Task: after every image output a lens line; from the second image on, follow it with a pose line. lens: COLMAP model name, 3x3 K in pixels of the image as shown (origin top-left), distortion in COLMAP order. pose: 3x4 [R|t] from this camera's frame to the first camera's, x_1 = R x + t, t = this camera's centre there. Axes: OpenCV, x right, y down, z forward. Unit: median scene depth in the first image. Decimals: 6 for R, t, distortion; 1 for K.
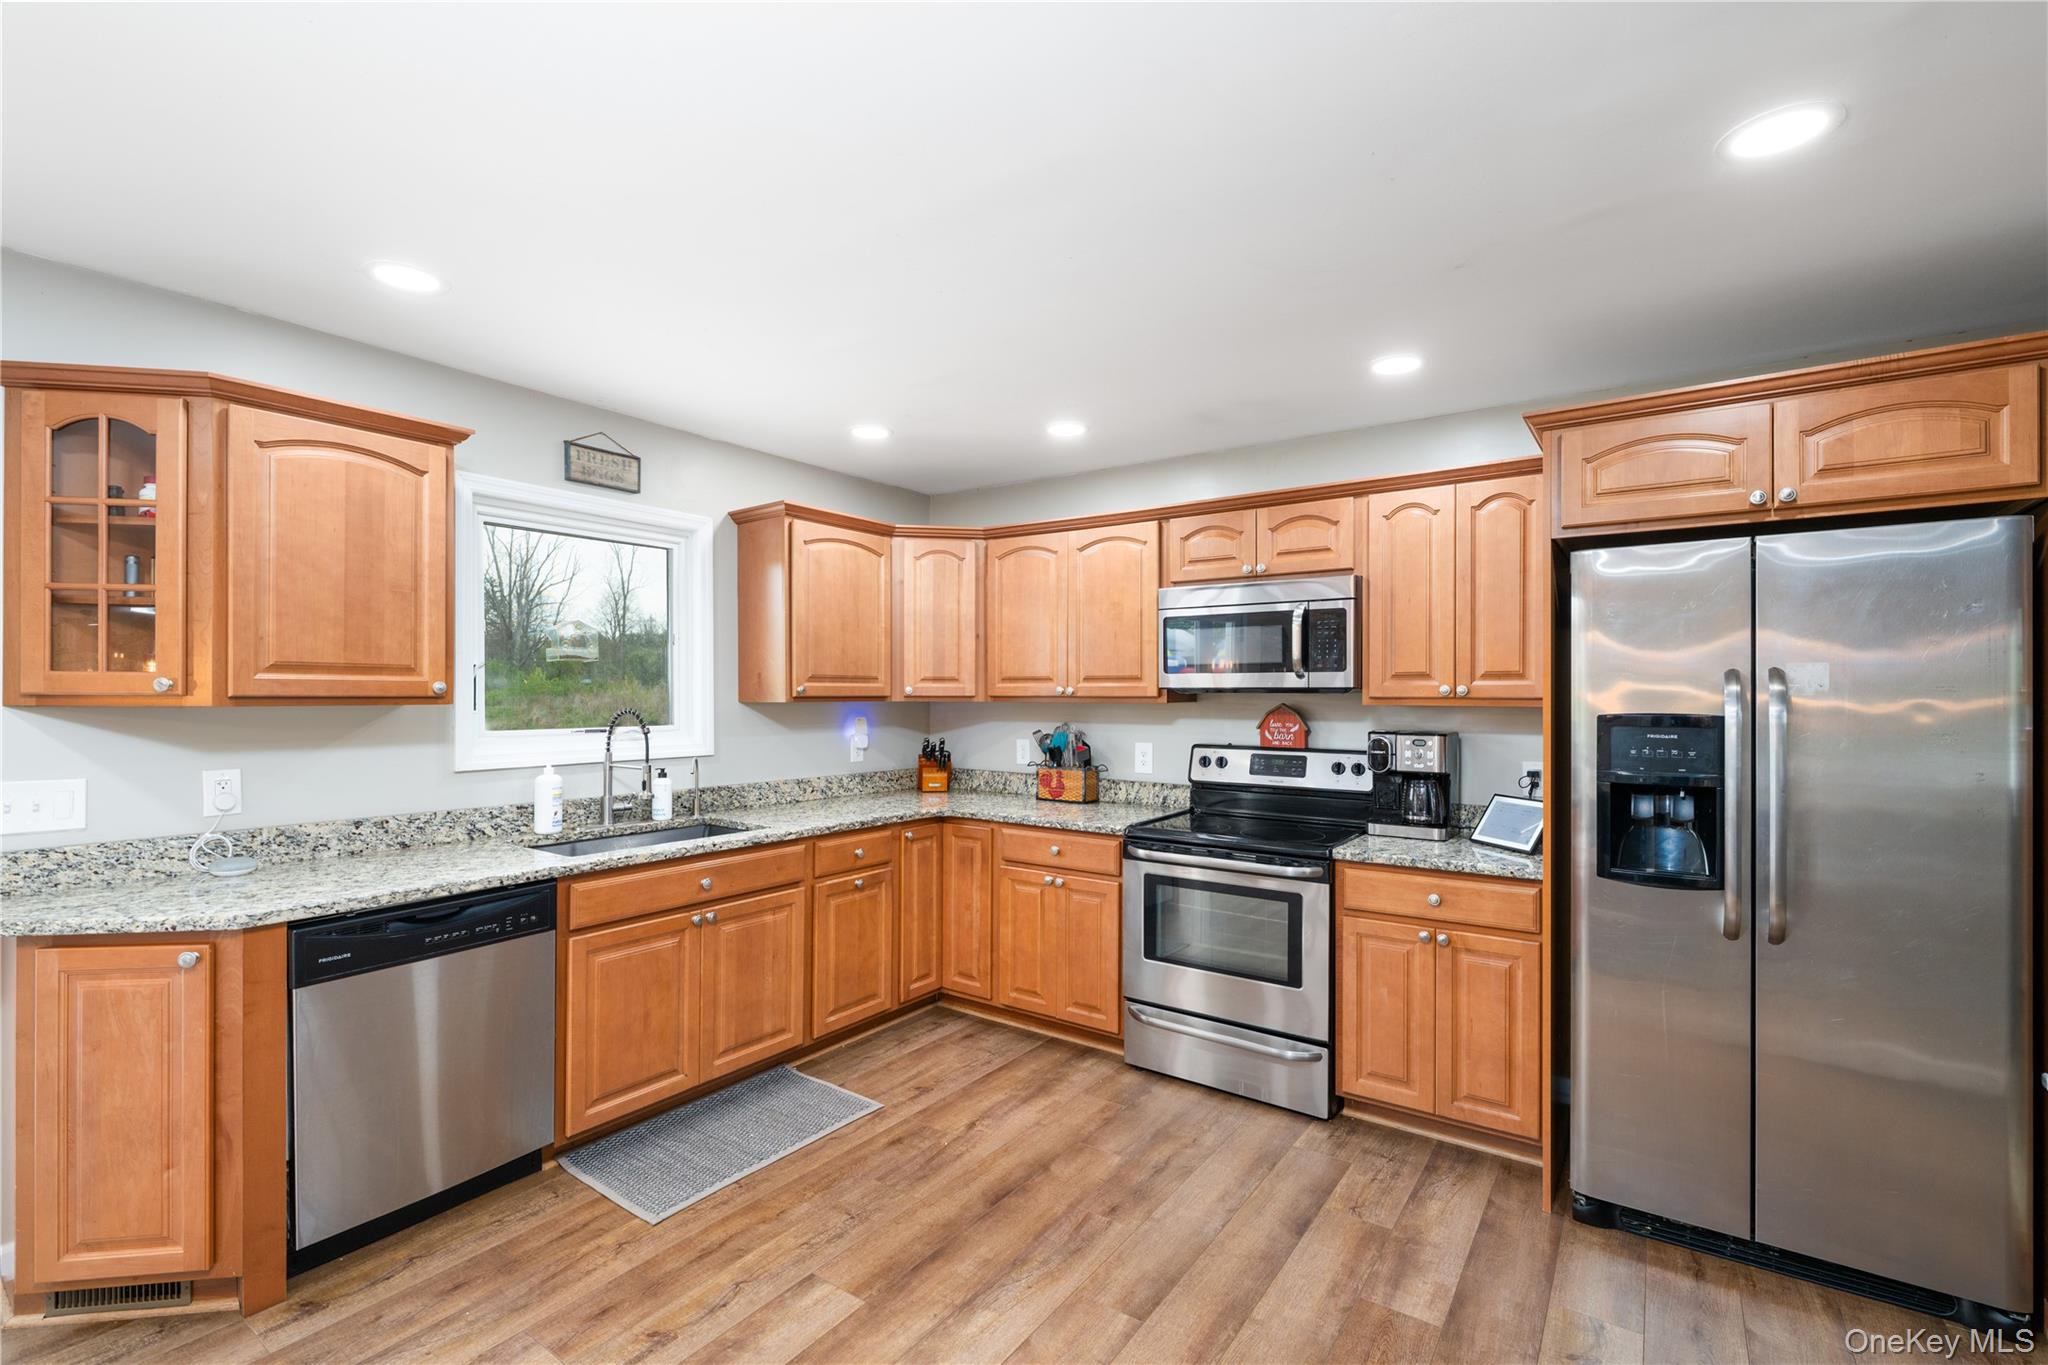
lens RADIAL K [[906.9, 0, 1021.1], [0, 906.9, 696.6], [0, 0, 1]] dist [-0.001848, 0.000863]
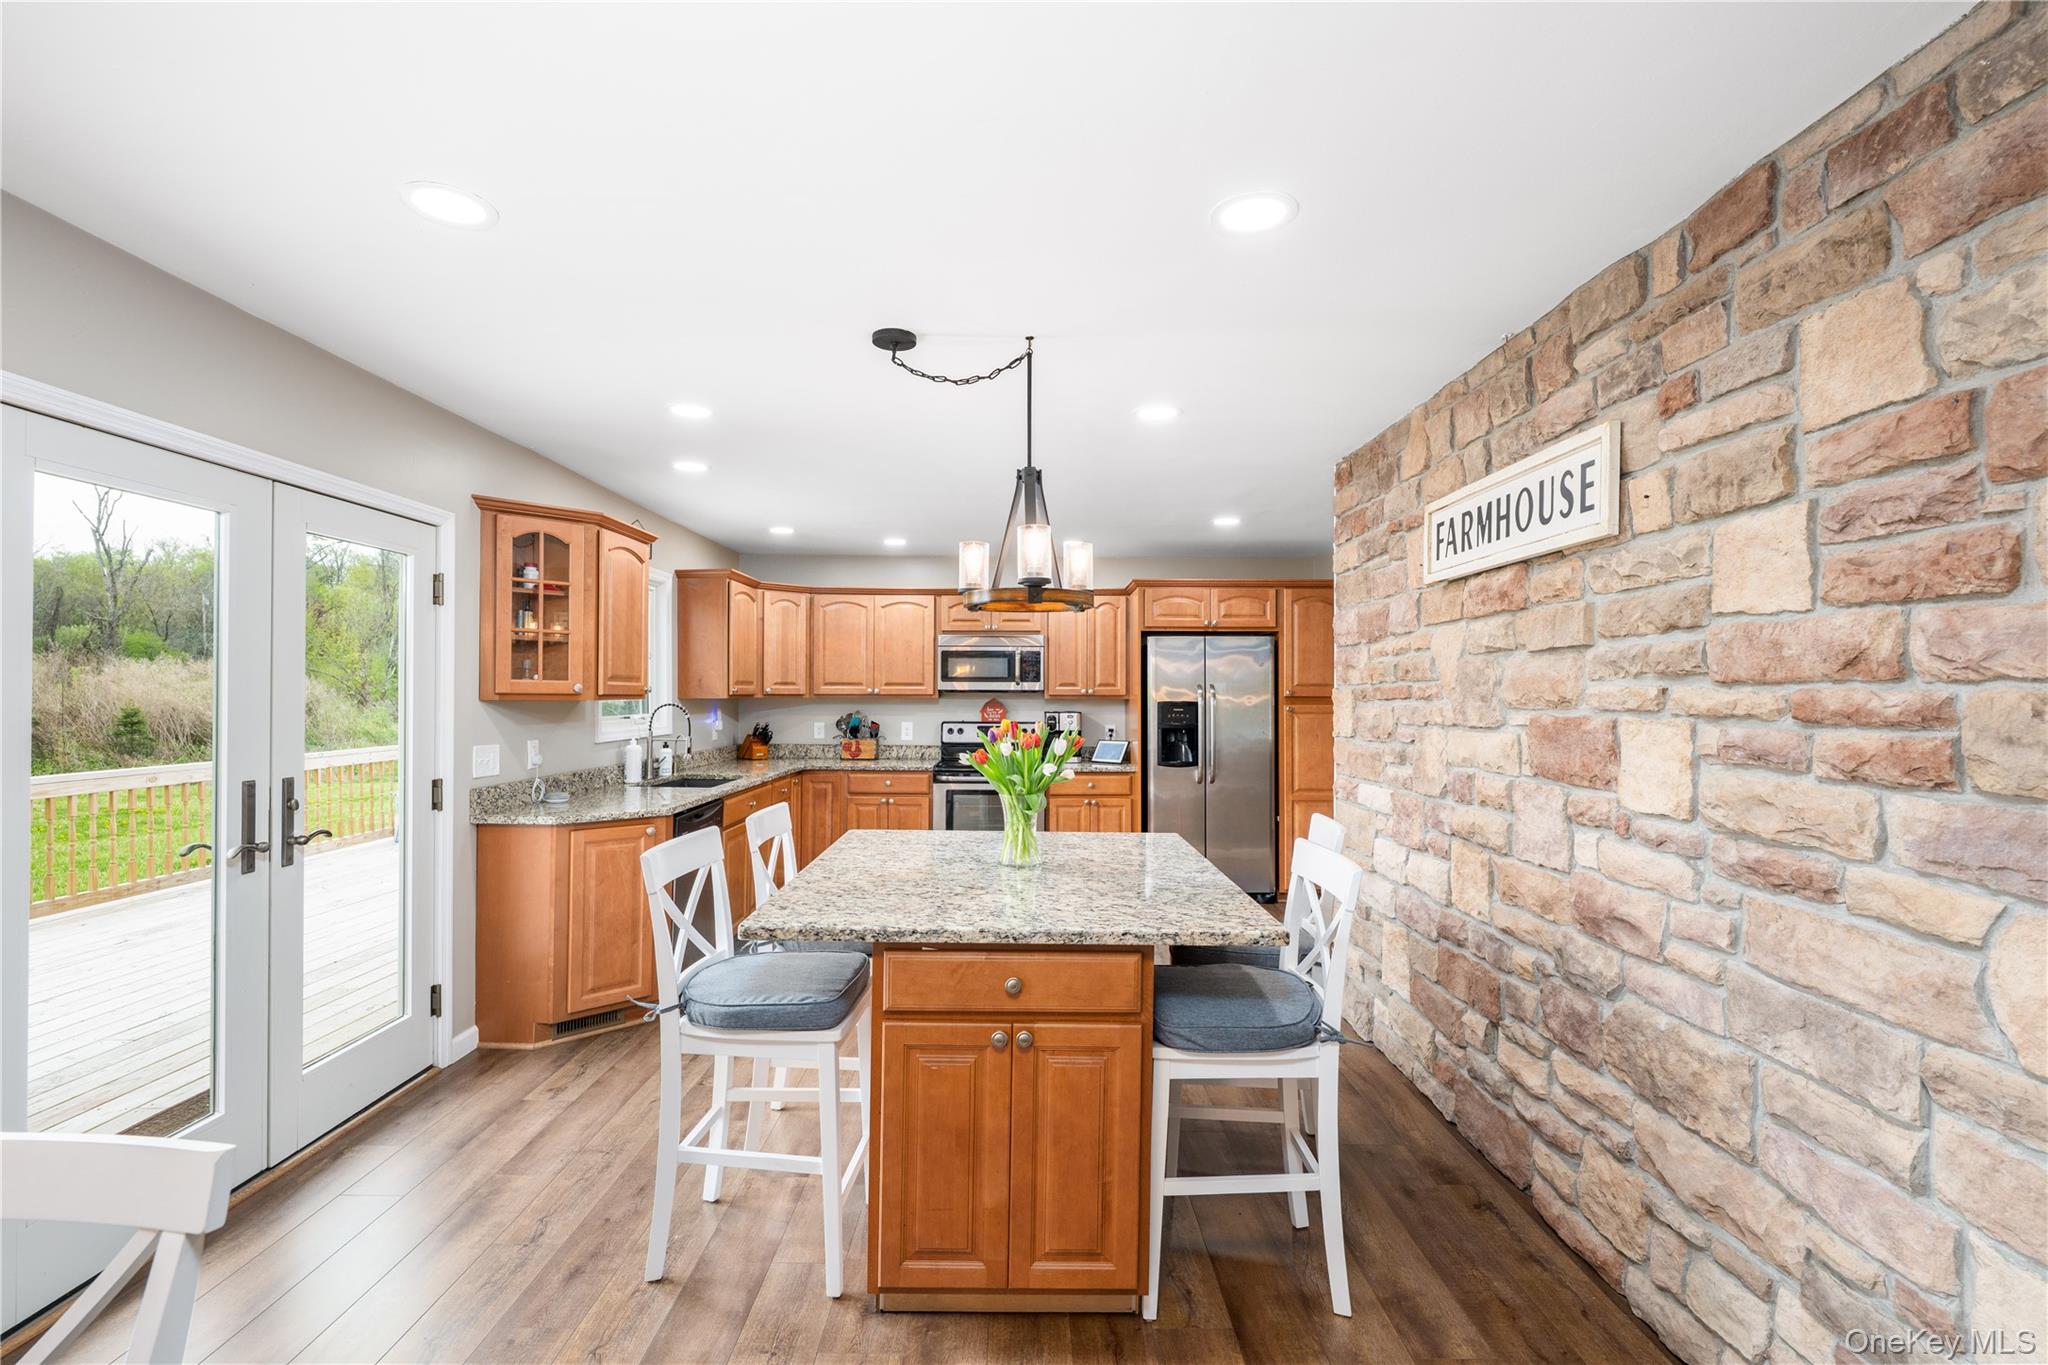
lens RADIAL K [[906.9, 0, 1023.6], [0, 906.9, 683.9], [0, 0, 1]] dist [-0.001848, 0.000863]
pose [[0.812665, 0.006963, 0.582690, -0.848114], [-0.000500, 0.999937, -0.011252, -0.000982], [-0.582731, 0.008853, 0.812617, -0.623957]]
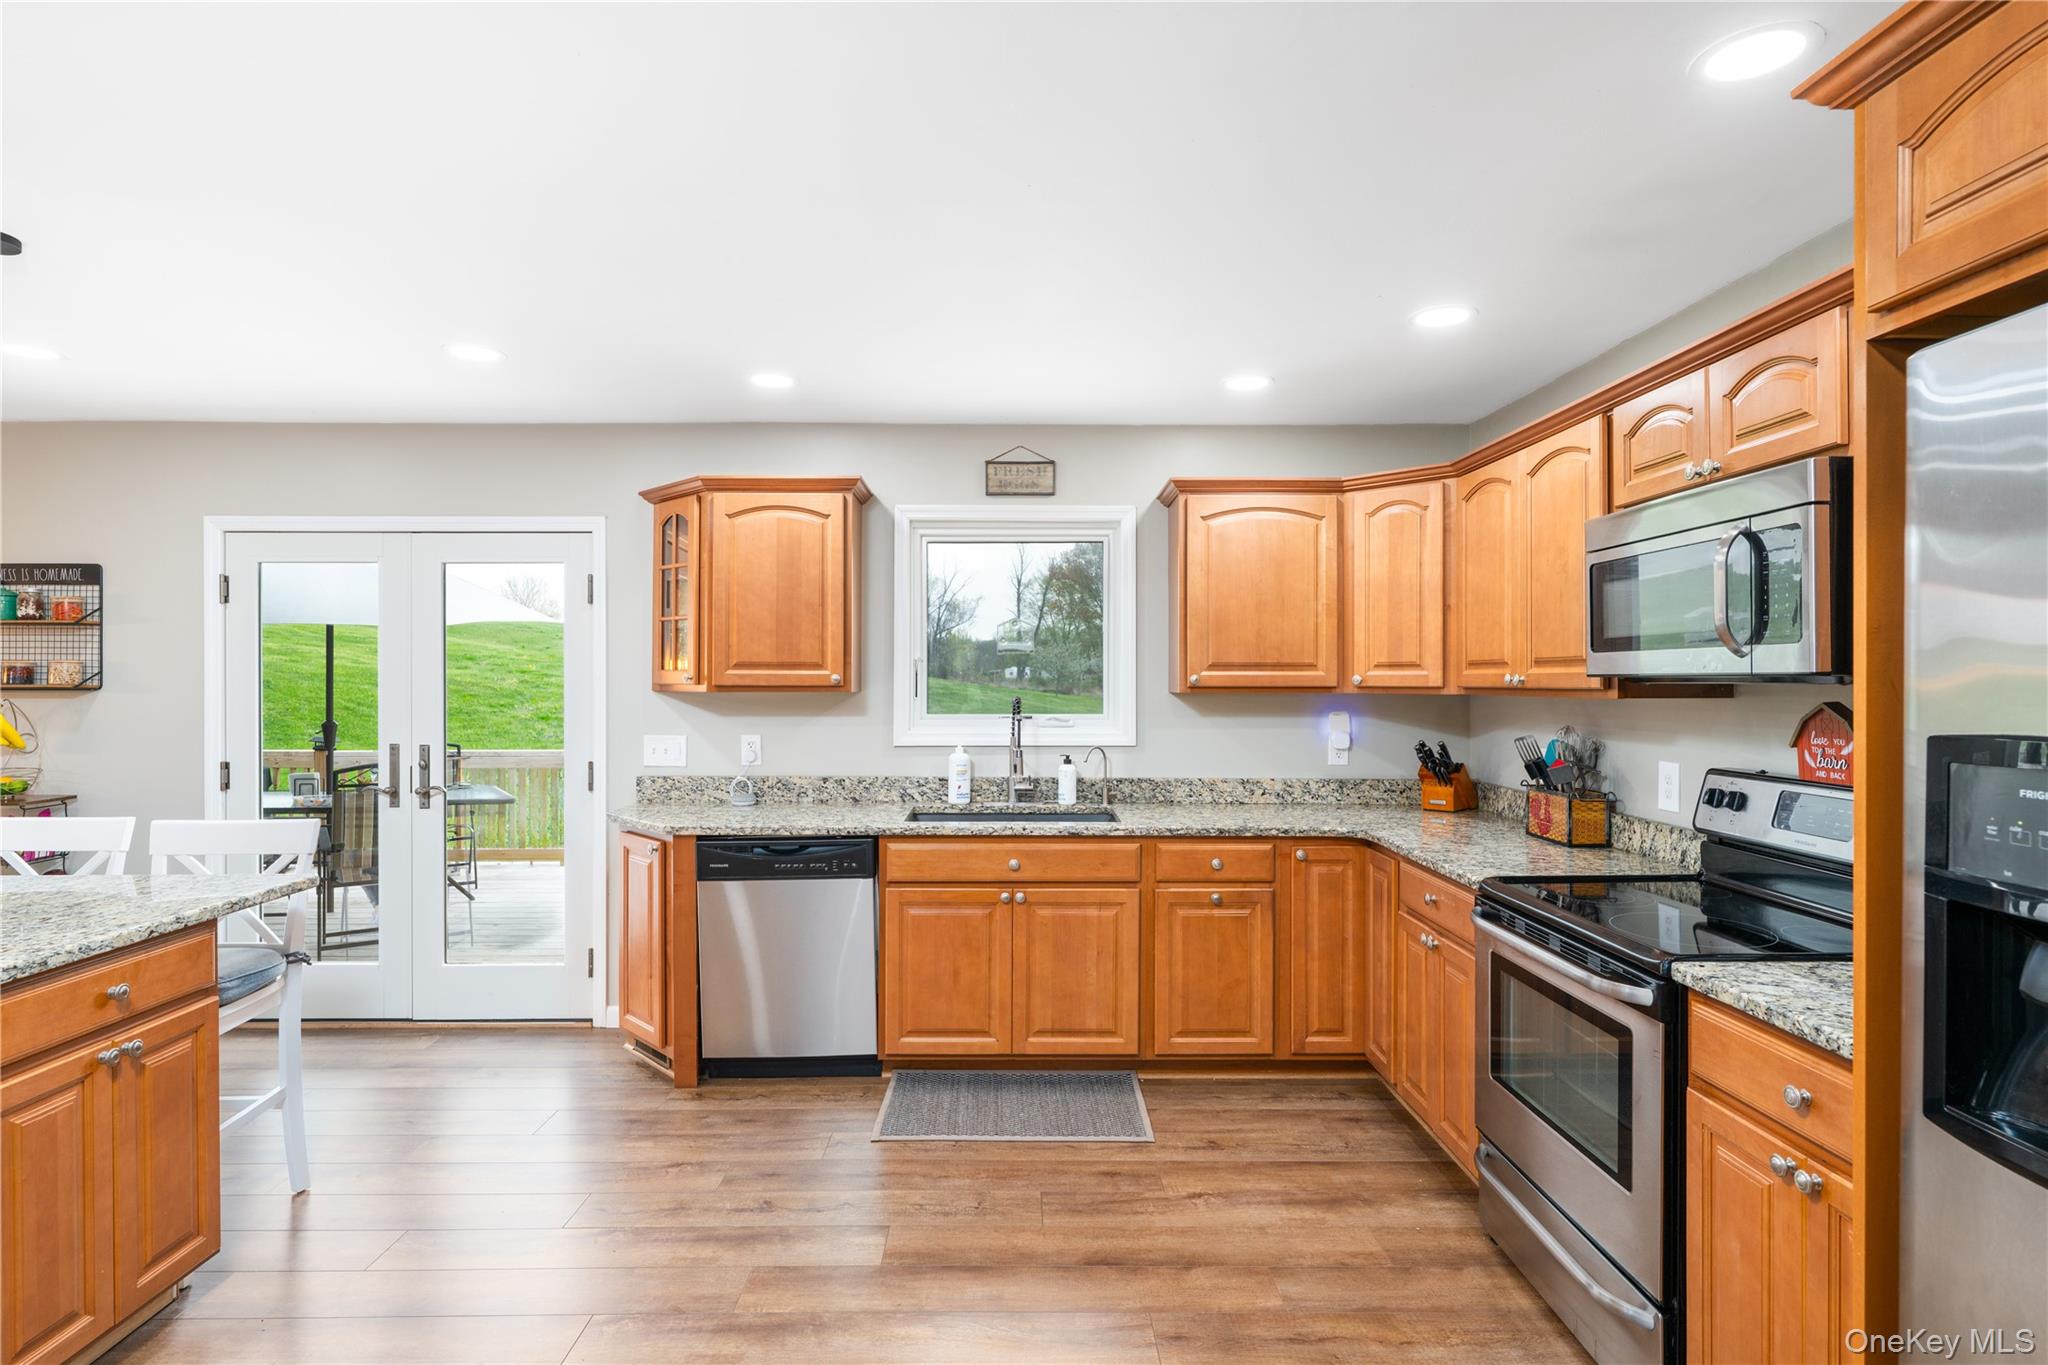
lens RADIAL K [[1036.0, 0, 1020.5], [0, 1036.0, 682.6], [0, 0, 1]] dist [0.002272, 0.000383]
pose [[0.587027, -0.000621, -0.809567, 0.574809], [-0.002559, 0.999993, -0.002623, -0.001187], [0.809563, 0.003611, 0.587021, 0.273366]]
